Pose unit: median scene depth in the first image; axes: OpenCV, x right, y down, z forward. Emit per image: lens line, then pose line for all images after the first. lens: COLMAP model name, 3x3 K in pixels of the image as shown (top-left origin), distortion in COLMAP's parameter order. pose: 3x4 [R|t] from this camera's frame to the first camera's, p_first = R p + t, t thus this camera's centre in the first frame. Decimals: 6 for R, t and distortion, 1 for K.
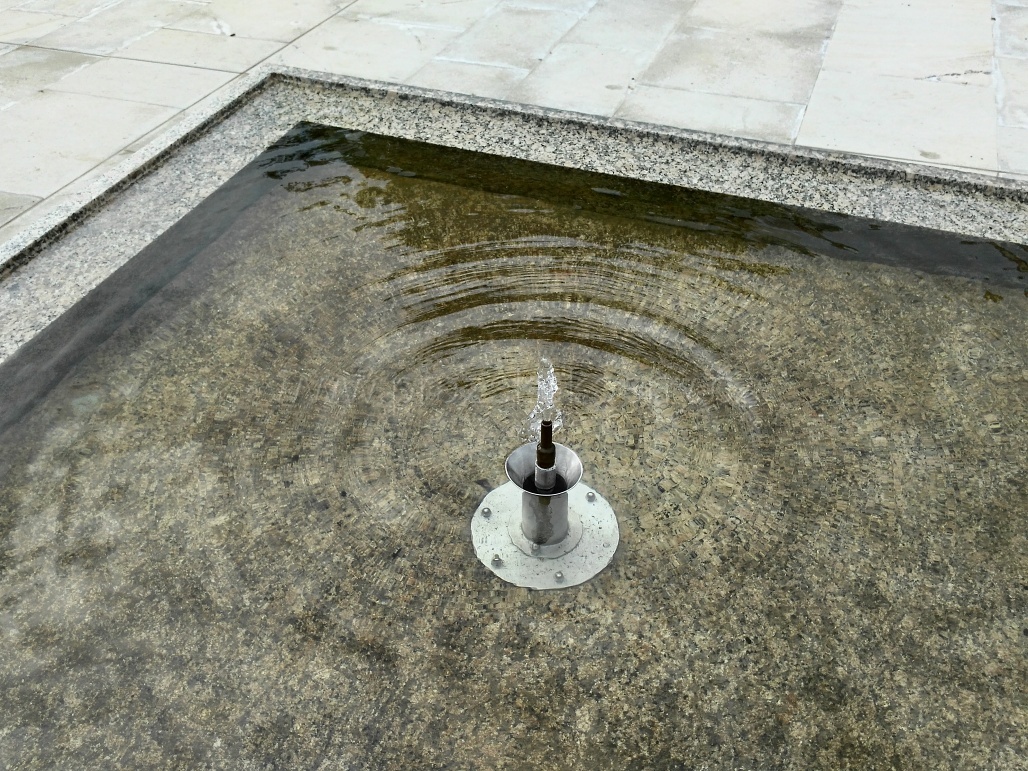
lens RADIAL K [[1067.4, 0, 514.0], [0, 1067.4, 385.5], [0, 0, 1]] dist [-0.089862, -0.005211]
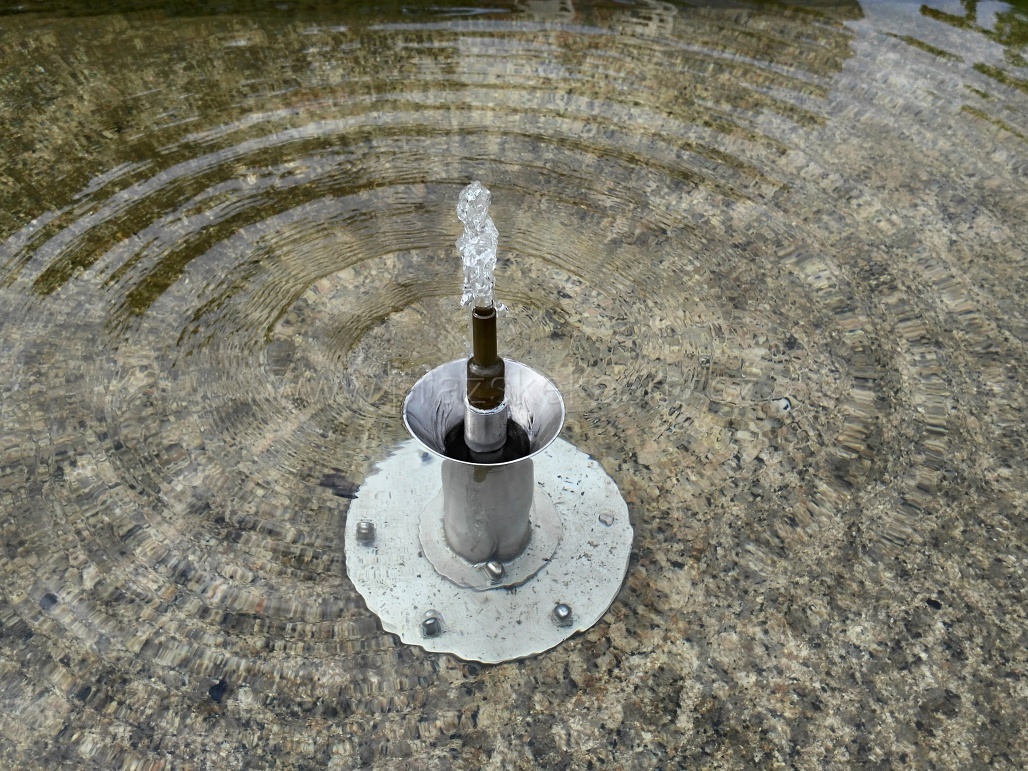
lens RADIAL K [[1067.4, 0, 514.0], [0, 1067.4, 385.5], [0, 0, 1]] dist [-0.089862, -0.005211]
pose [[0.912894, -0.293418, 0.283779, -0.089042], [0.275104, 0.955846, 0.103328, 0.022360], [-0.301567, -0.016259, 0.953306, 0.551134]]
